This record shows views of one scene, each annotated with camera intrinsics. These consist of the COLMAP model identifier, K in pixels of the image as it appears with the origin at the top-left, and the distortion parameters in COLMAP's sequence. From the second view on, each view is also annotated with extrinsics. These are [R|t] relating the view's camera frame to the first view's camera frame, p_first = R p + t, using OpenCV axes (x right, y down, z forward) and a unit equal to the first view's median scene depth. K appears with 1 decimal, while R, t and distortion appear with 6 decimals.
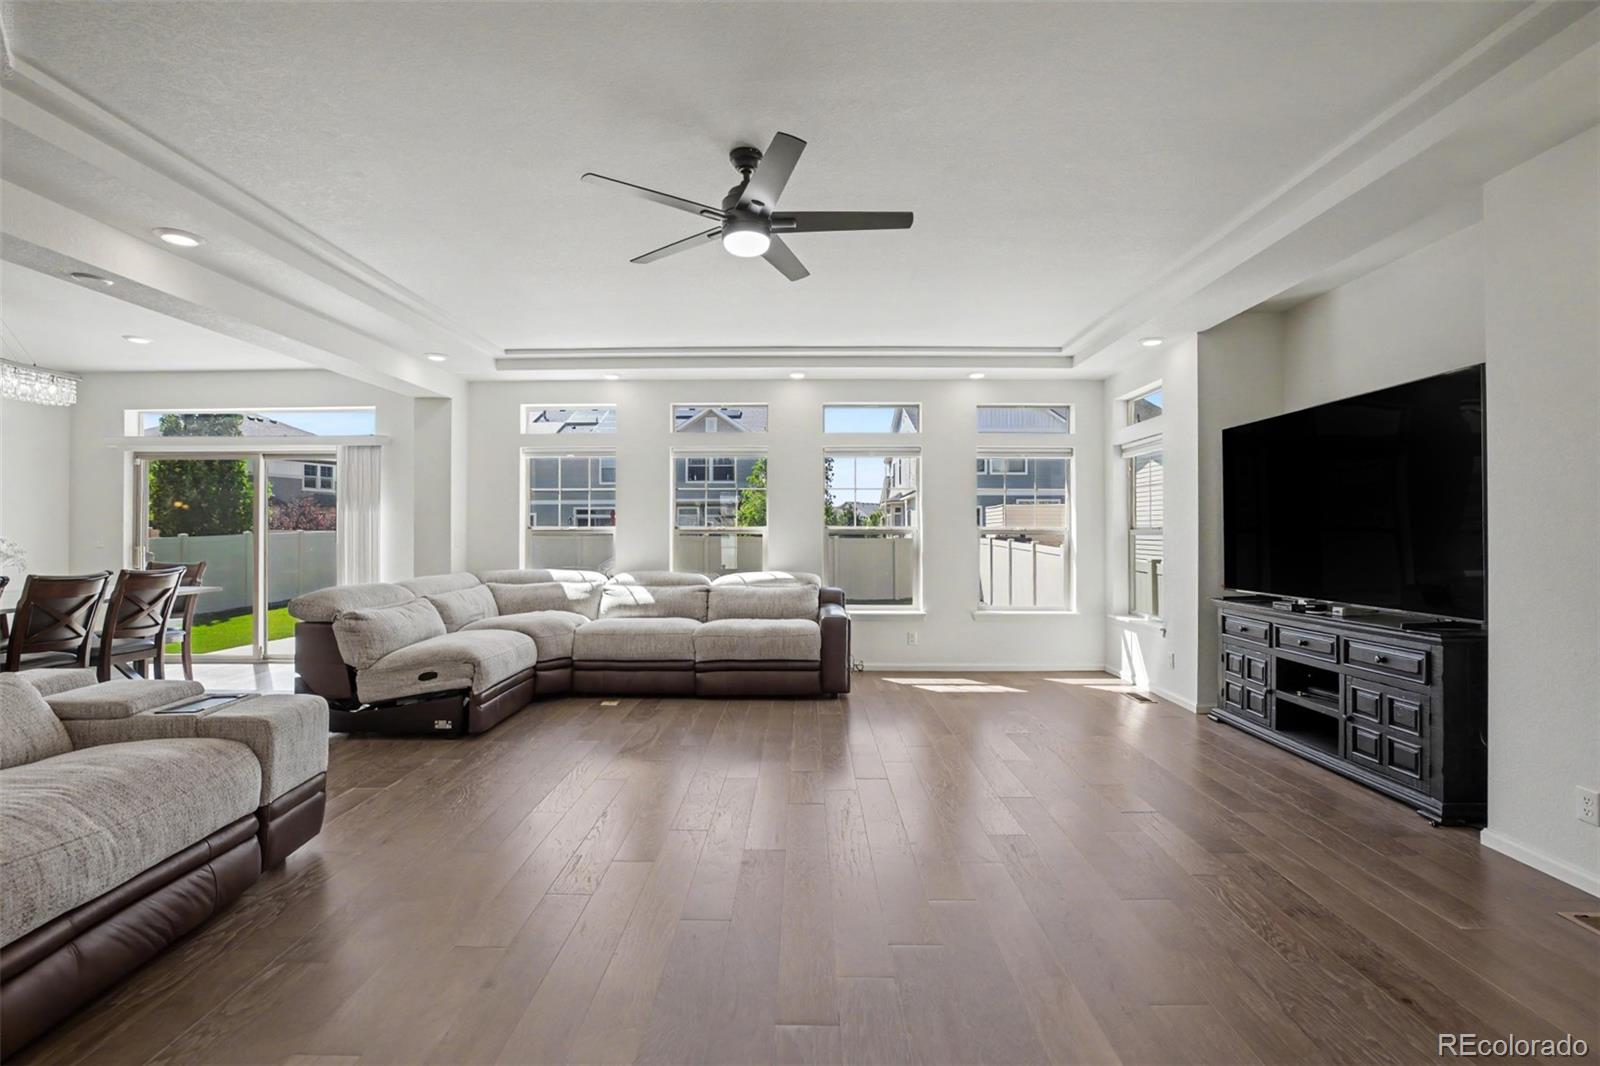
lens RADIAL K [[721.8, 0, 787.8], [0, 721.8, 526.7], [0, 0, 1]] dist [-0.046937, 0.022582]
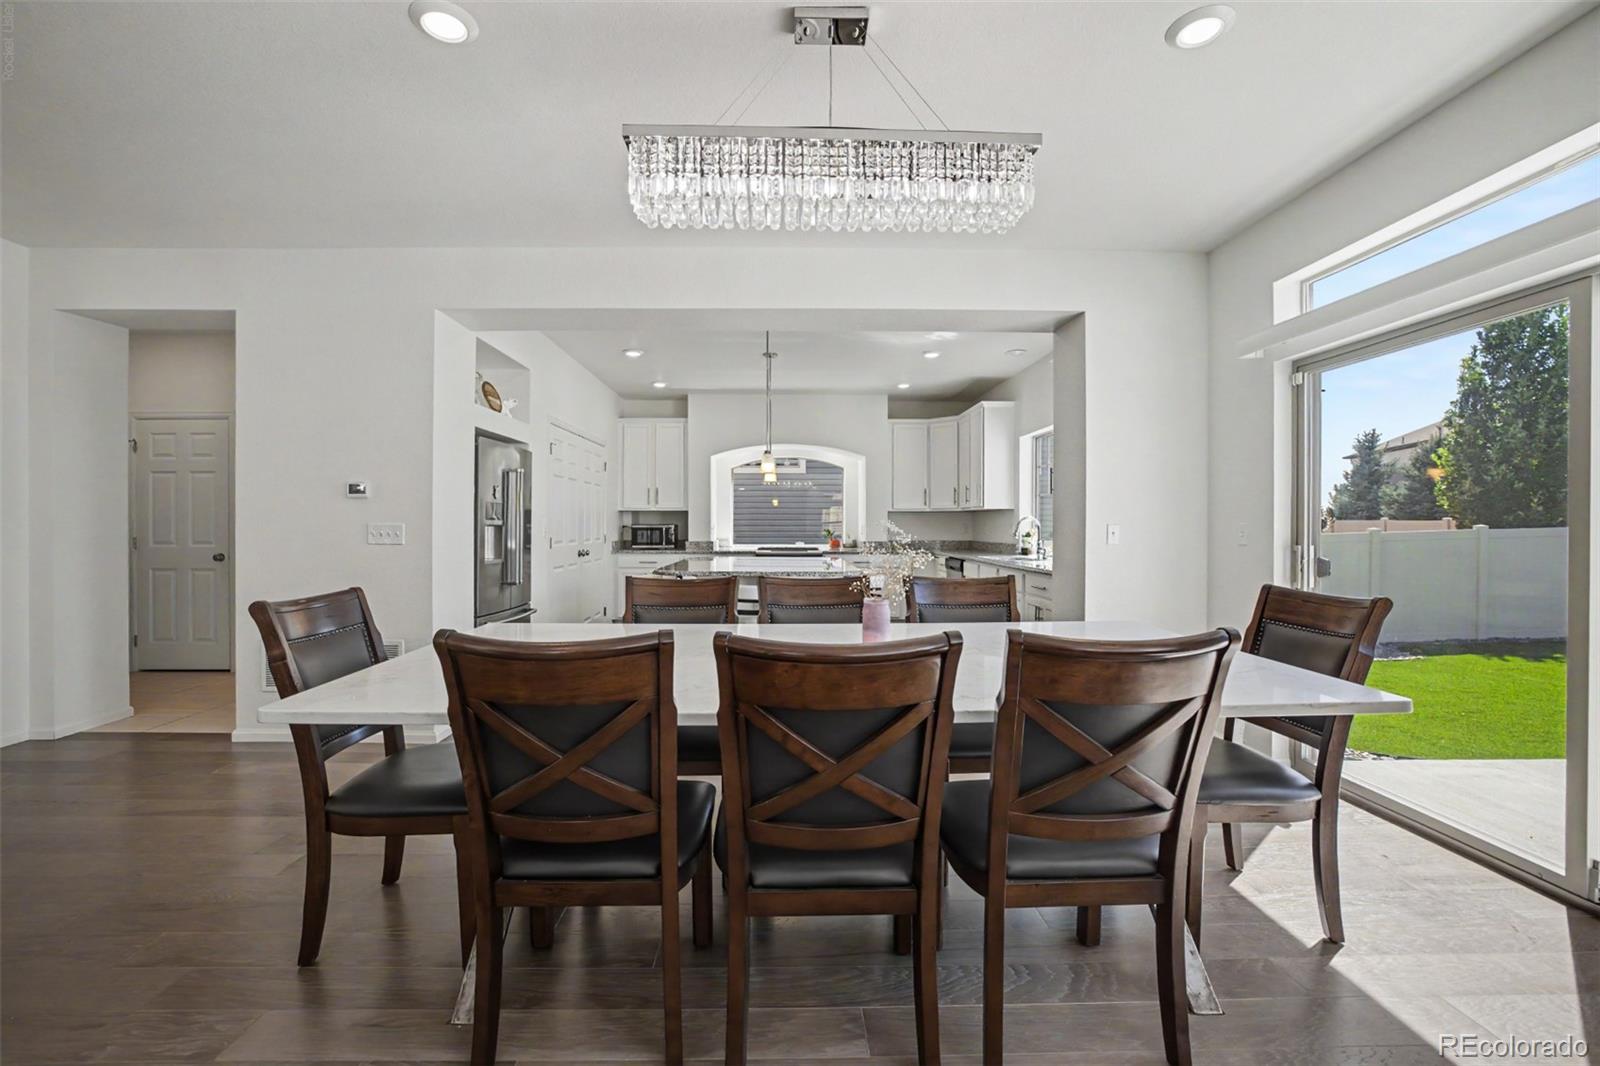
lens RADIAL K [[695.0, 0, 789.0], [0, 695.0, 524.7], [0, 0, 1]] dist [-0.047937, 0.018983]
pose [[0.037684, 0.001091, -0.999289, -0.542622], [0.006036, 0.999981, 0.001319, 0.011879], [0.999271, -0.006082, 0.037676, 0.745669]]
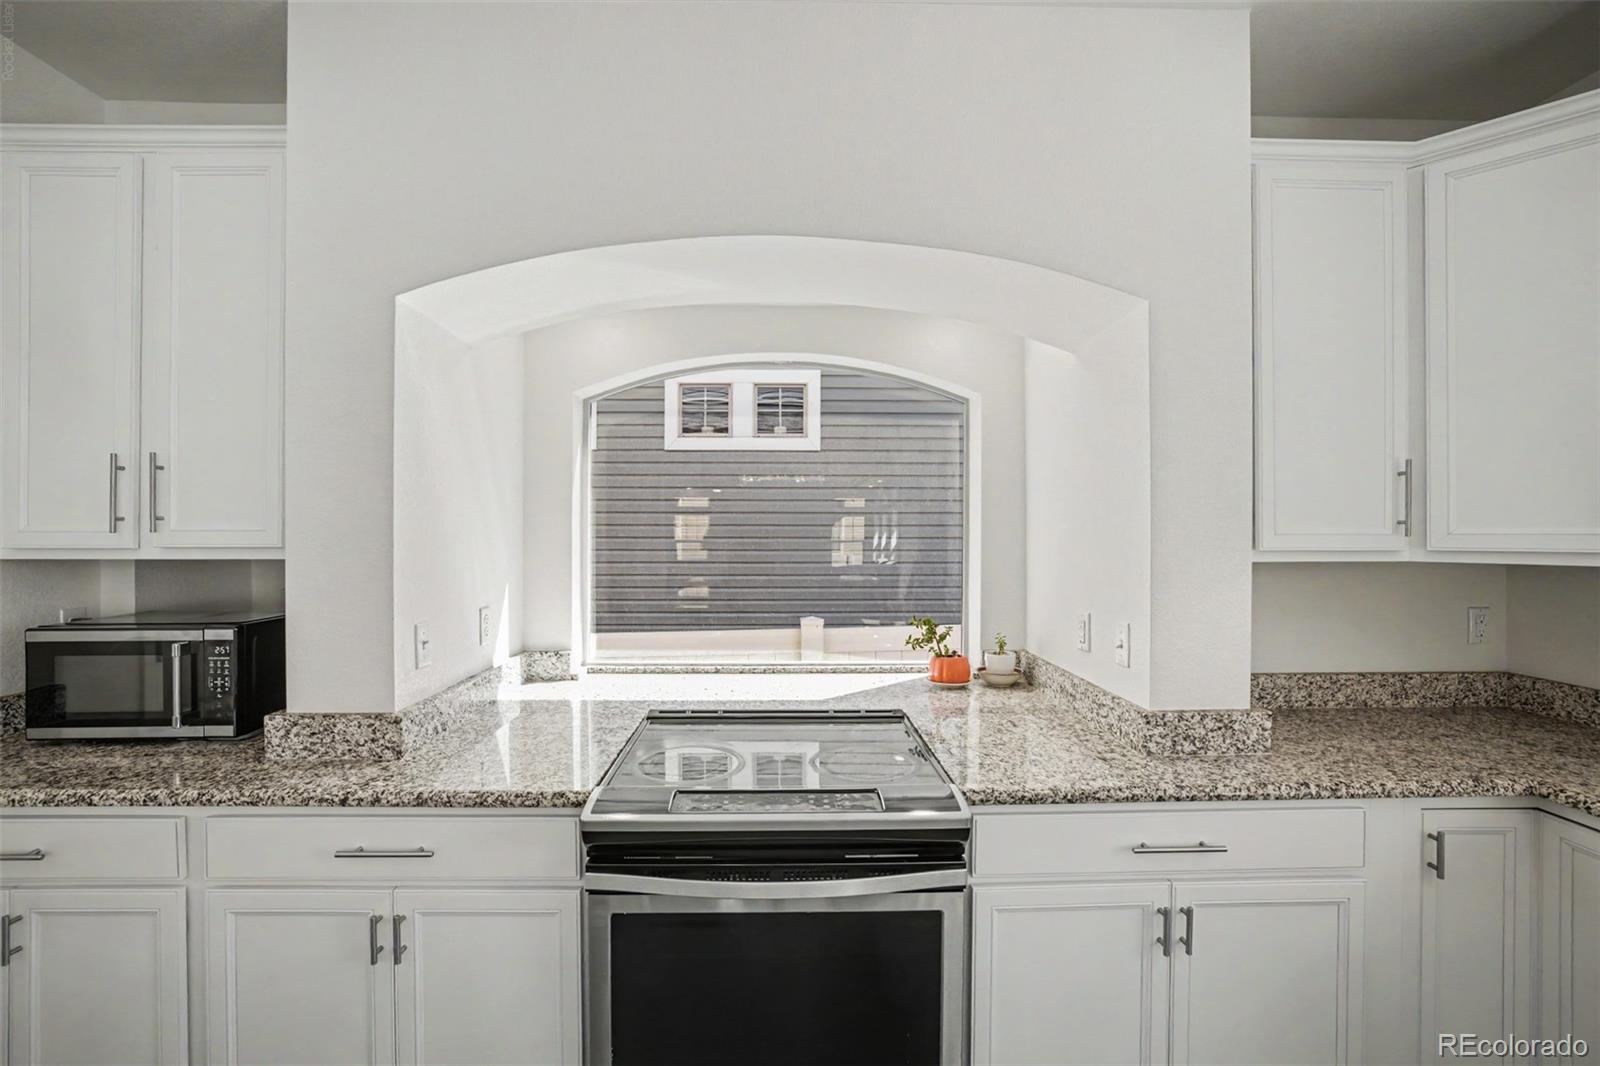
lens RADIAL K [[721.8, 0, 787.8], [0, 721.8, 526.7], [0, 0, 1]] dist [-0.046937, 0.022582]
pose [[0.041127, -0.006479, -0.999133, -1.725026], [0.003533, 0.999974, -0.006339, -0.030045], [0.999148, -0.003269, 0.041149, 0.792965]]
